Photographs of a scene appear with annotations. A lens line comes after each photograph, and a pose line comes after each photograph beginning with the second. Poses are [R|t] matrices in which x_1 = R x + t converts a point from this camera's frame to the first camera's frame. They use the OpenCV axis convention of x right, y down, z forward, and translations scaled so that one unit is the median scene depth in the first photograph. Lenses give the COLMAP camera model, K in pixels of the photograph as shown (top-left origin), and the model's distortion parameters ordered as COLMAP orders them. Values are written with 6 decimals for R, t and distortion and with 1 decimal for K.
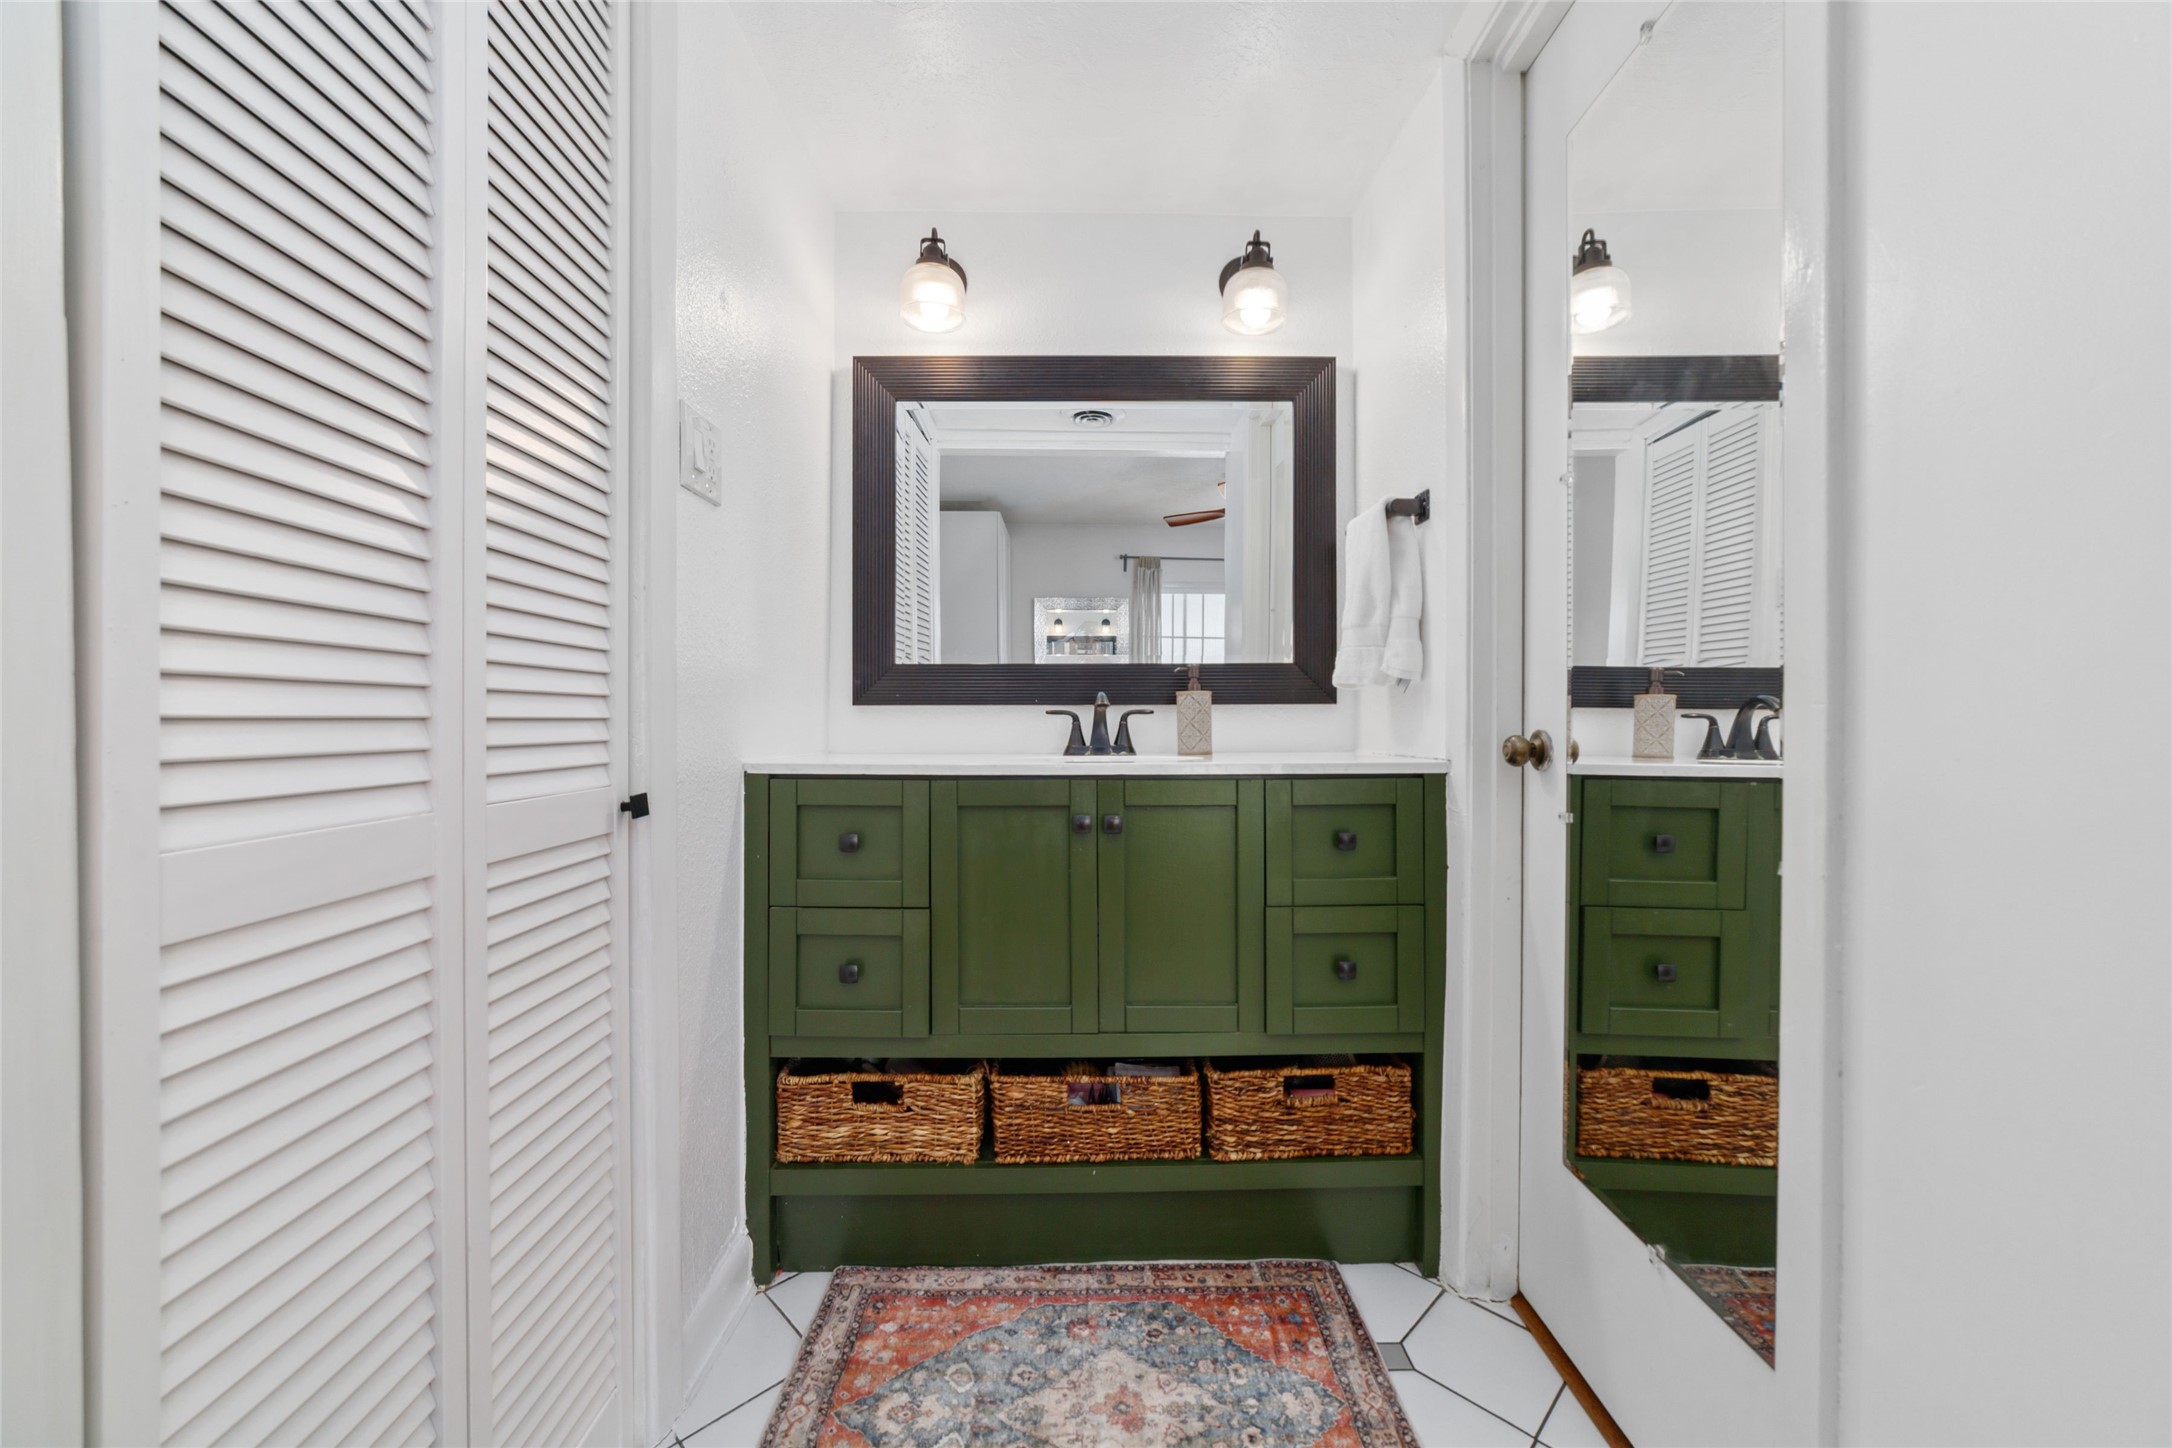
lens RADIAL K [[832.8, 0, 1080.0], [0, 832.8, 718.2], [0, 0, 1]] dist [-0.018358, 0.005632]
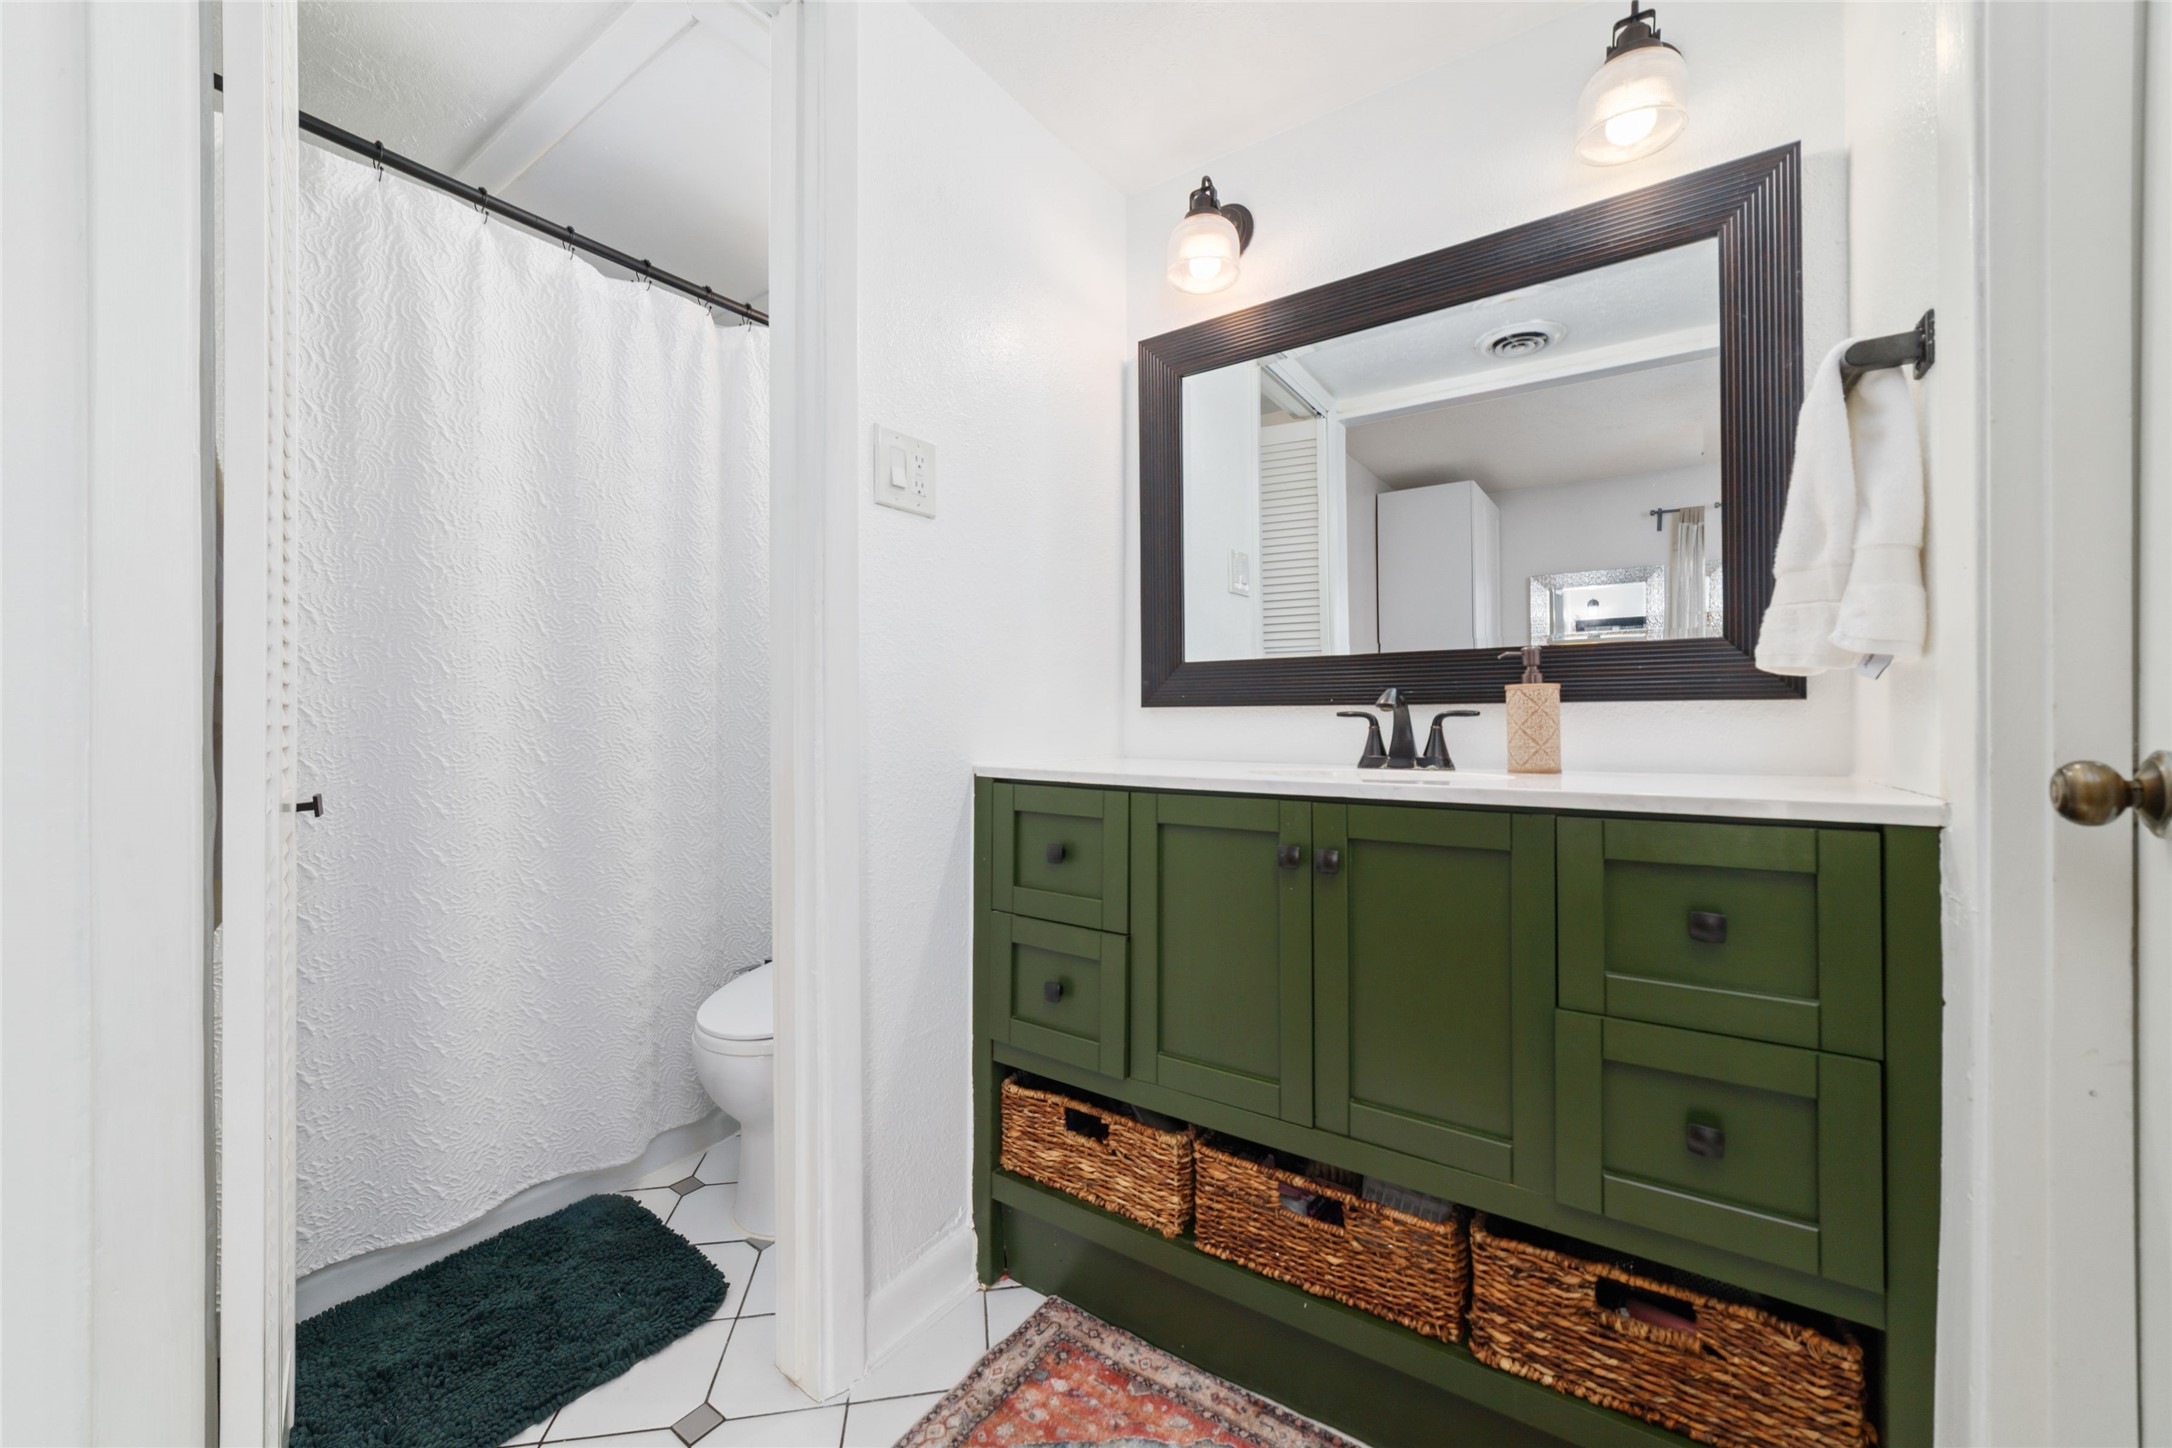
lens RADIAL K [[832.8, 0, 1080.0], [0, 832.8, 715.8], [0, 0, 1]] dist [-0.018358, 0.005632]
pose [[0.812133, -0.002833, -0.583466, 0.295294], [0.001167, 0.999994, -0.003231, -0.004387], [0.583472, 0.001943, 0.812131, 0.240588]]
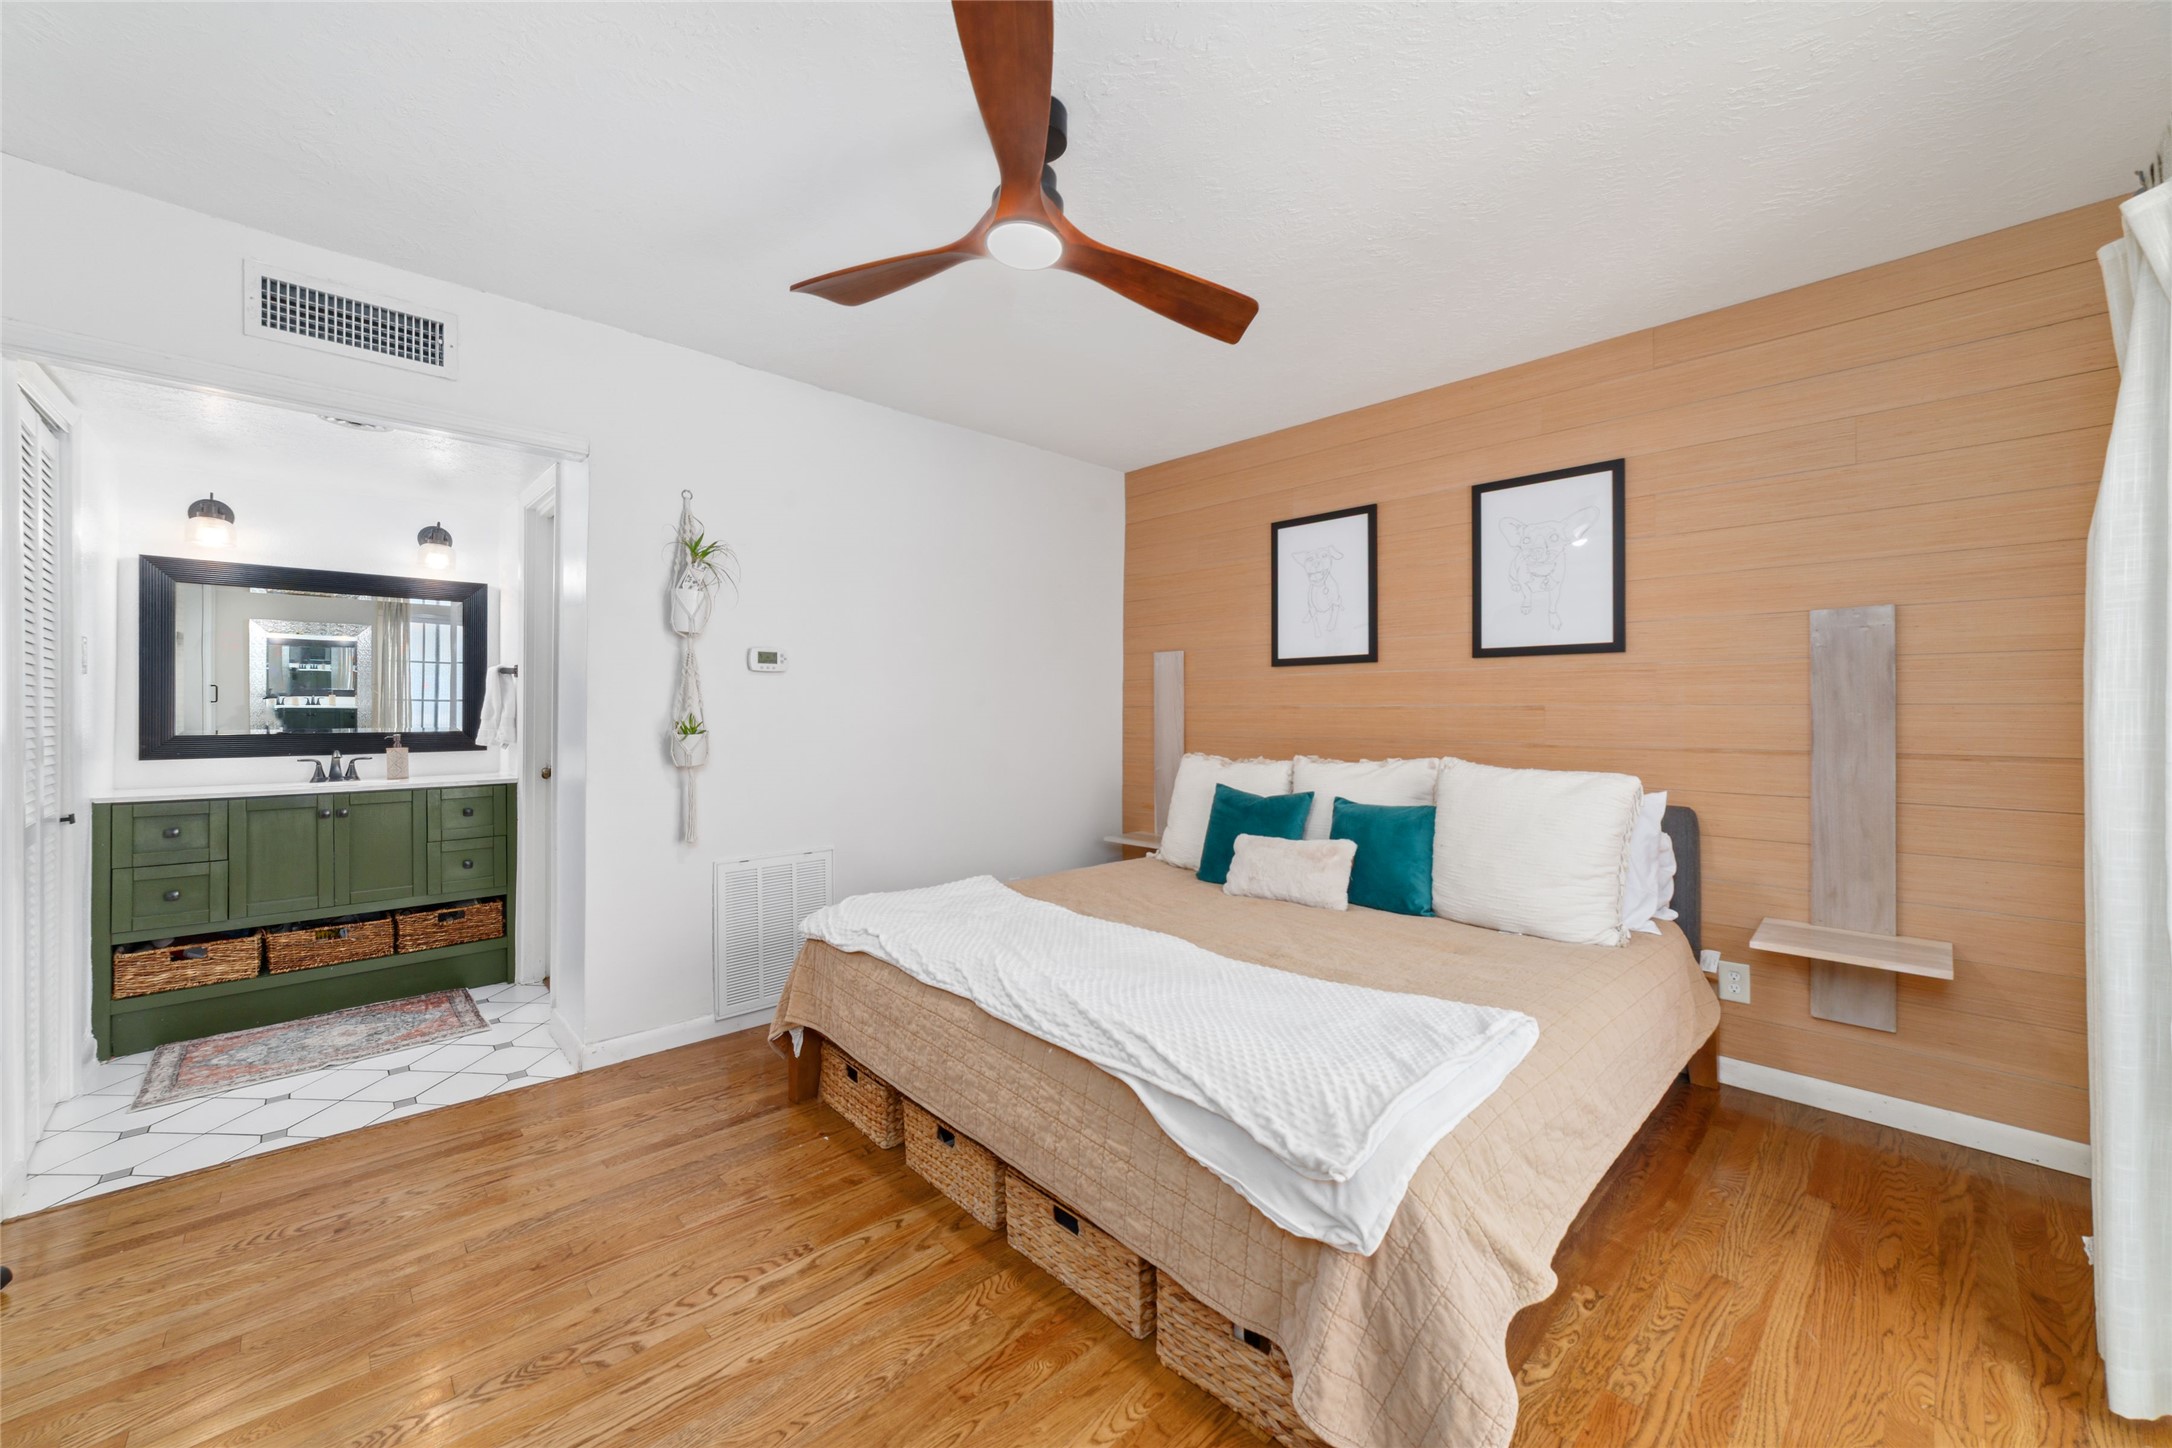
lens RADIAL K [[832.8, 0, 1098.0], [0, 832.8, 707.0], [0, 0, 1]] dist [-0.018358, 0.005632]
pose [[0.716250, 0.003825, 0.697833, -0.052409], [-0.001997, 0.999992, -0.003432, -0.158463], [-0.697841, 0.001065, 0.716252, -2.035595]]
